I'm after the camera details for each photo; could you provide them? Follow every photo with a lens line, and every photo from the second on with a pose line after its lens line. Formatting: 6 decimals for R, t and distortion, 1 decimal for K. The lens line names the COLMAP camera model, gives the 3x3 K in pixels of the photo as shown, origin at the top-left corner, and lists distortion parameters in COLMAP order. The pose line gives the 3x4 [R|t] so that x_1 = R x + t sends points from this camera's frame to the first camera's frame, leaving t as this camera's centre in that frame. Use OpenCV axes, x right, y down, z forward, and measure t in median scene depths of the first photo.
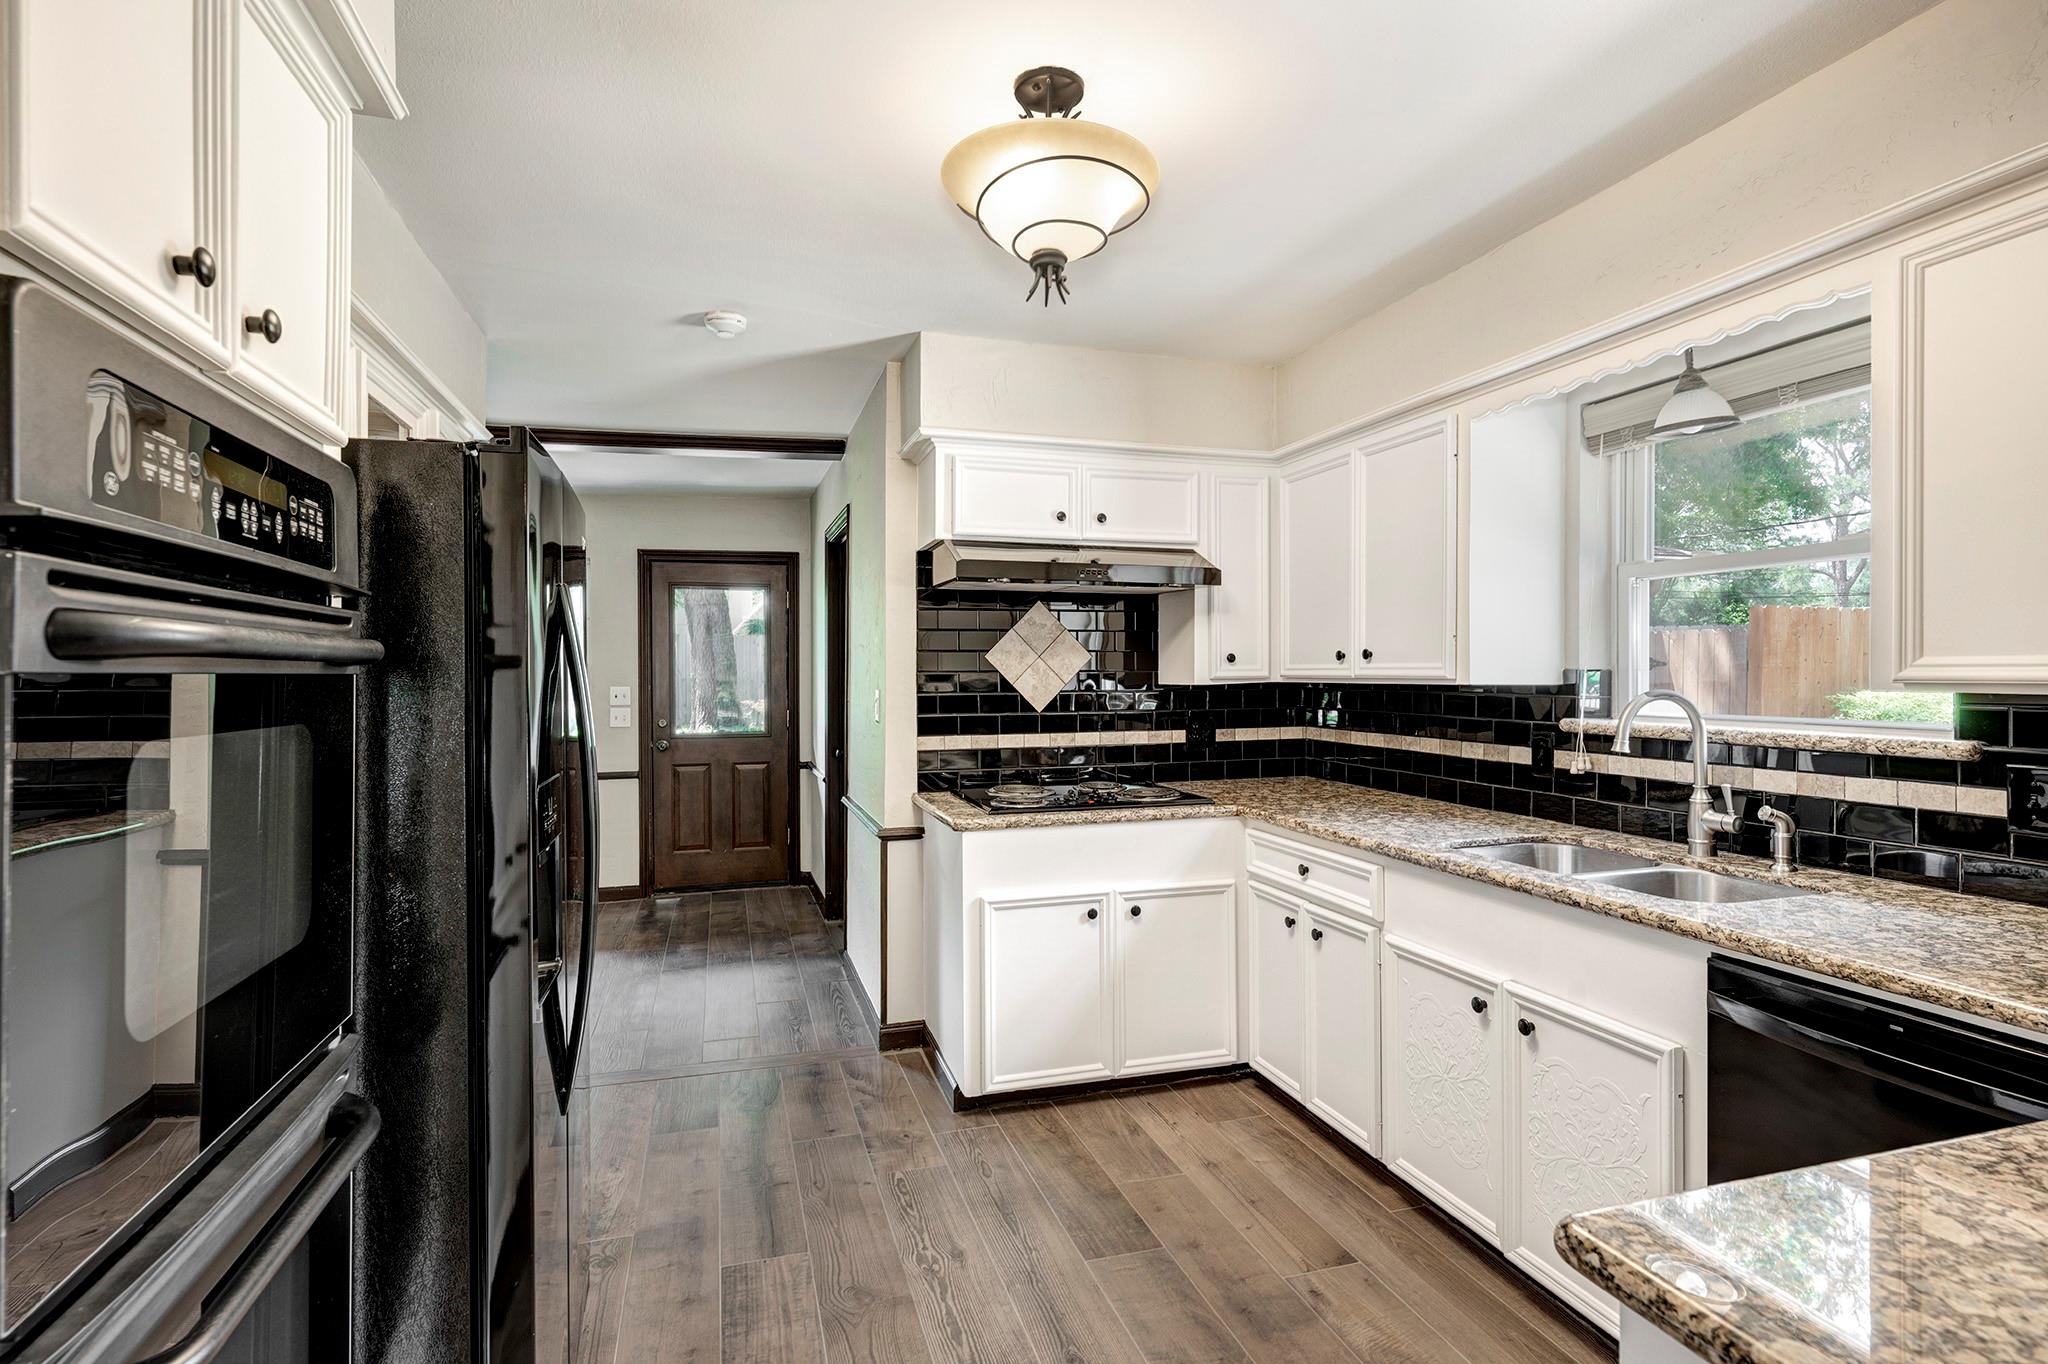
lens RADIAL K [[1037.5, 0, 1029.1], [0, 1037.5, 677.5], [0, 0, 1]] dist [-0.003457, -0.000122]
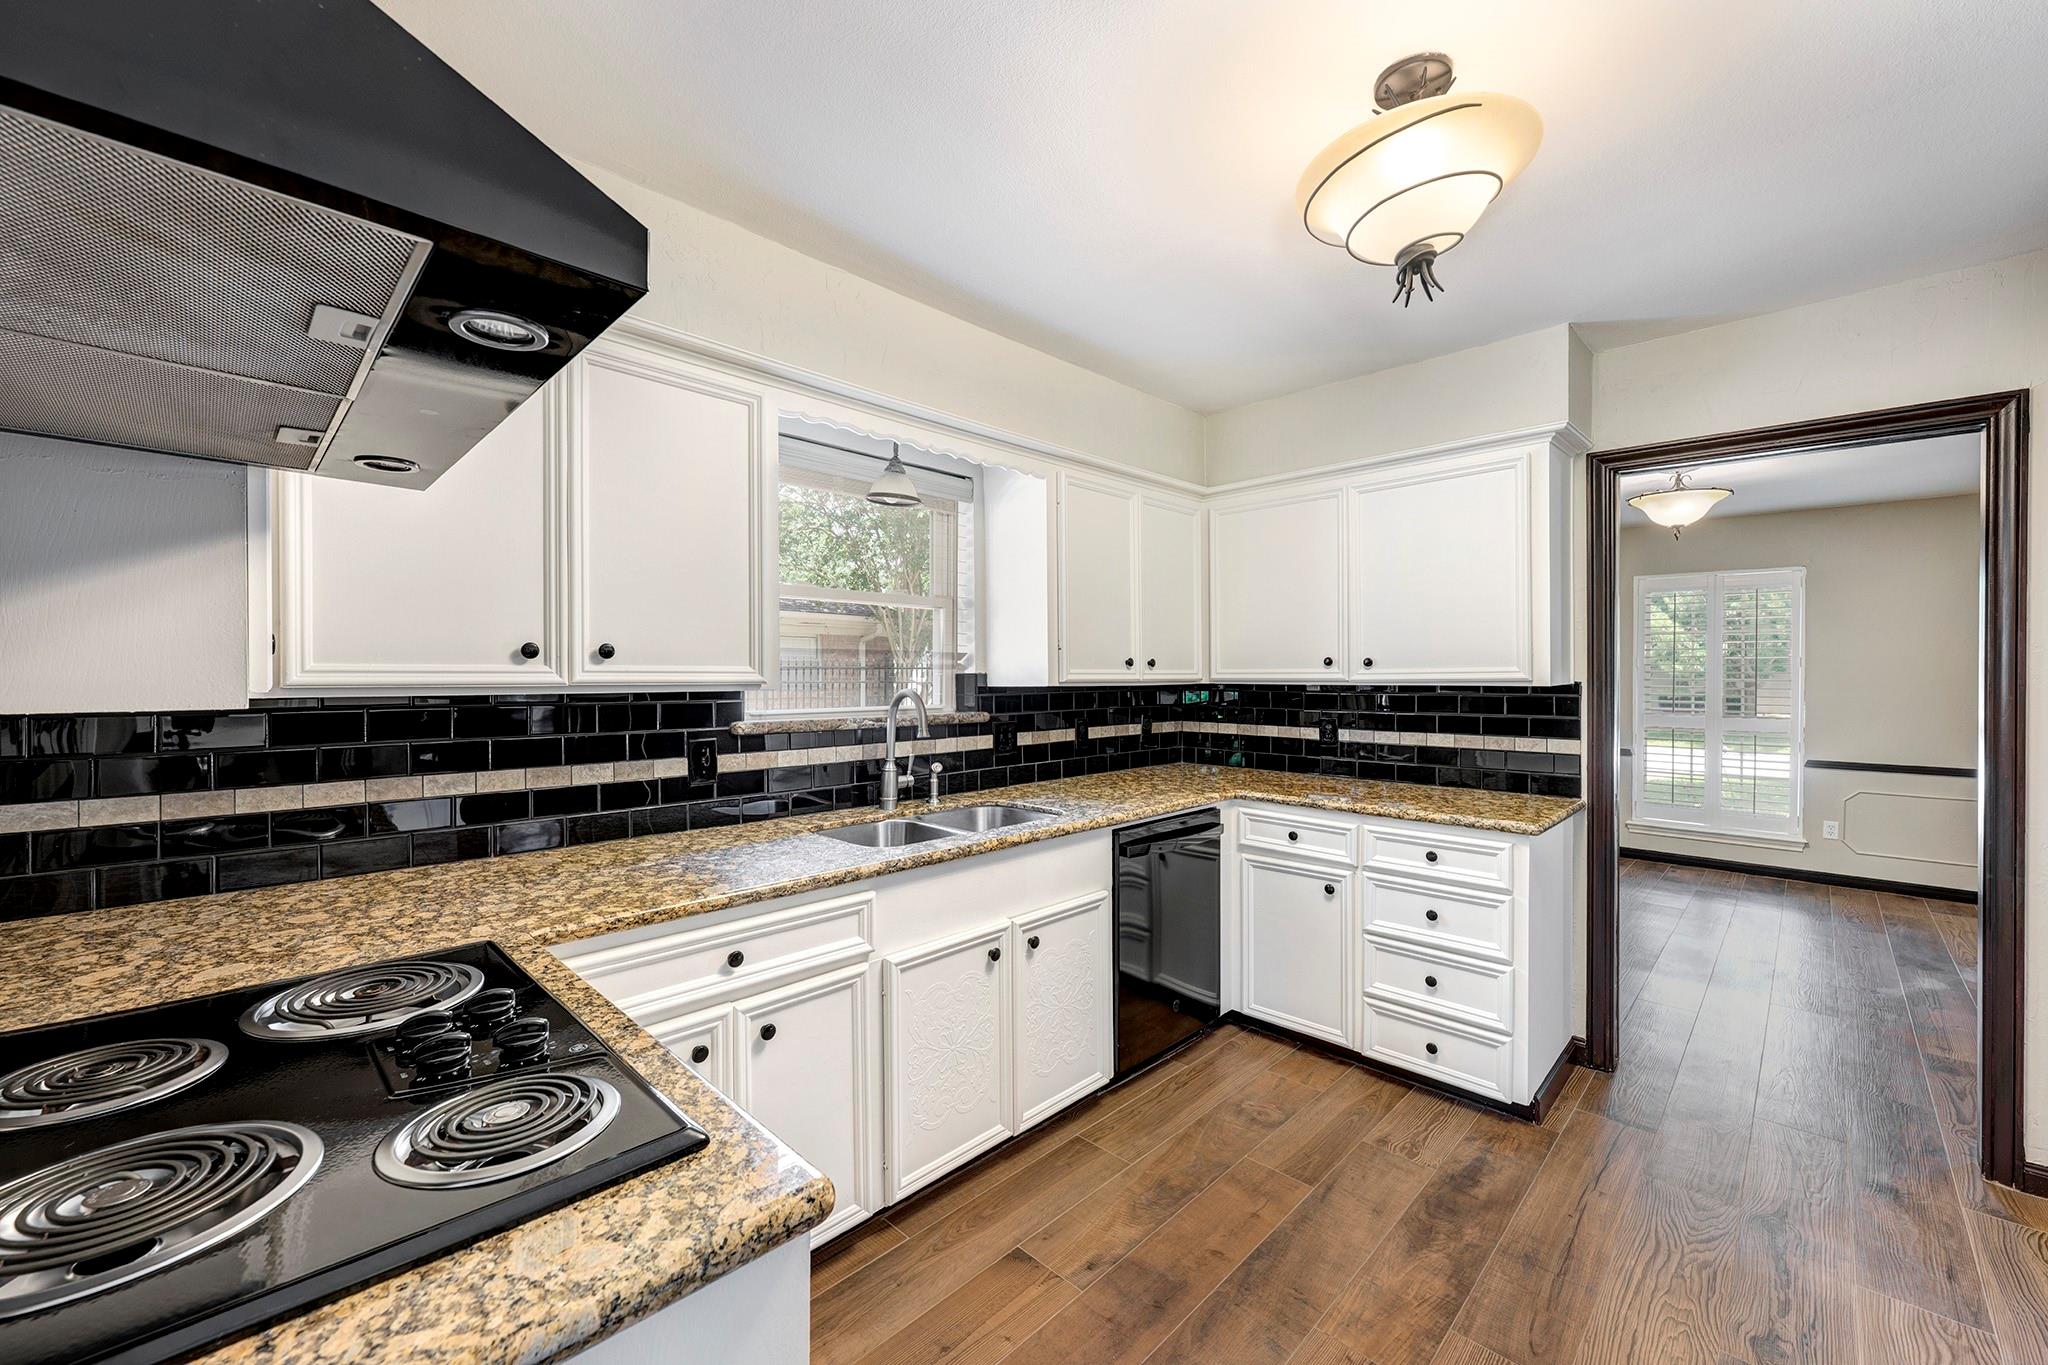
lens RADIAL K [[805.3, 0, 1021.1], [0, 805.3, 679.8], [0, 0, 1]] dist [-0.000583, 0.000012]
pose [[-0.482977, -0.002356, 0.875630, -0.438943], [0.004643, 0.999975, 0.005251, -0.007418], [-0.875621, 0.006602, -0.482954, 1.572221]]
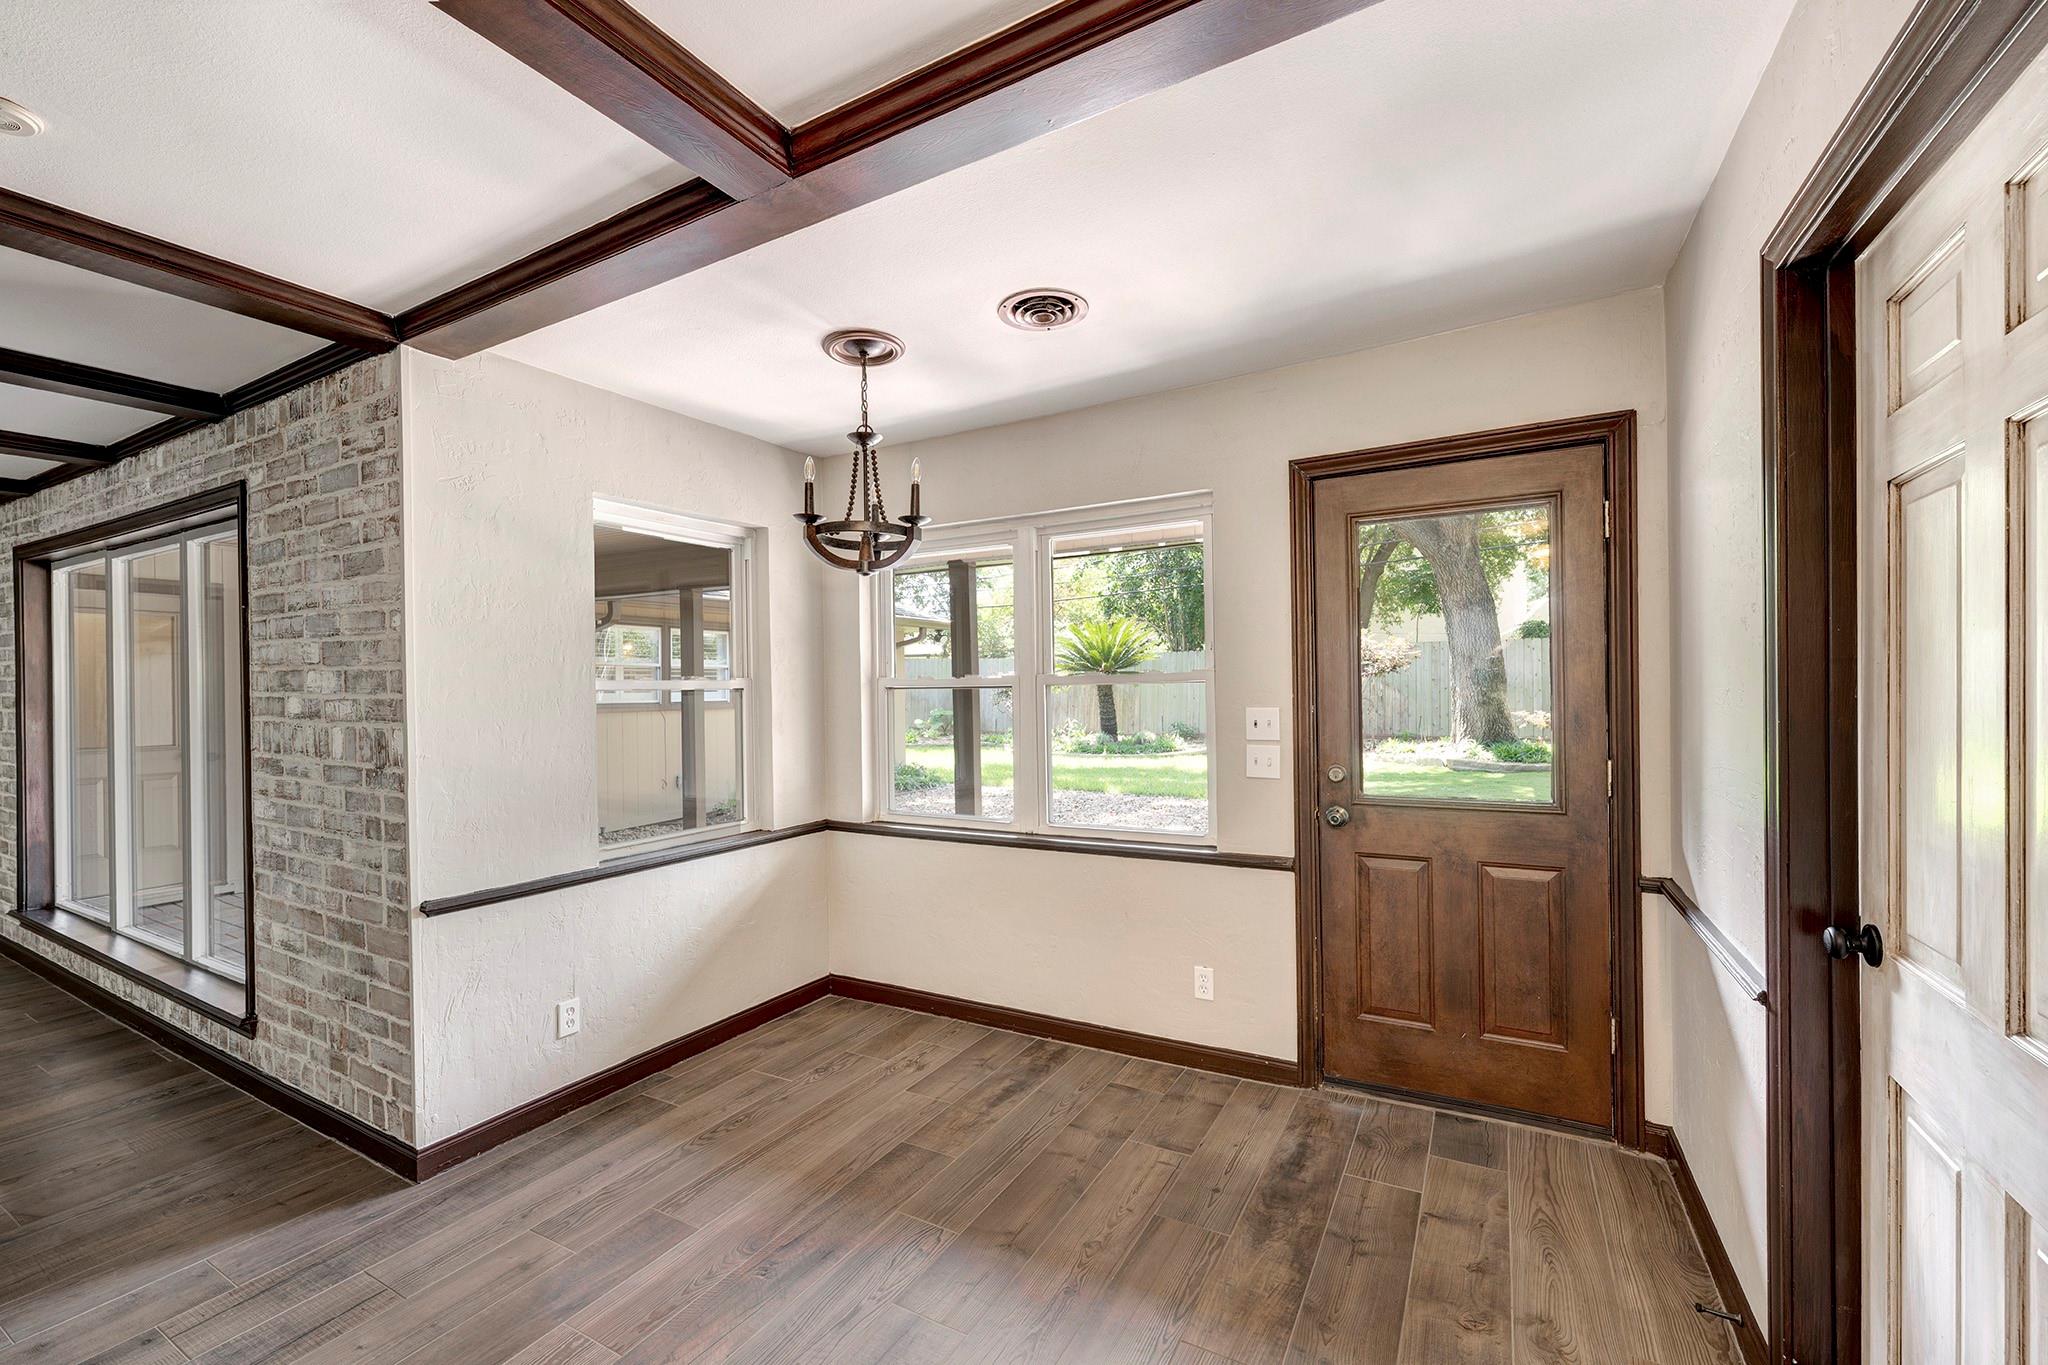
lens RADIAL K [[805.3, 0, 1045.1], [0, 805.3, 689.4], [0, 0, 1]] dist [-0.000583, 0.000012]
pose [[0.695786, -0.006787, -0.718217, -0.143449], [0.010673, 0.999943, 0.000891, -0.002257], [0.718170, -0.008286, 0.695818, 0.547511]]
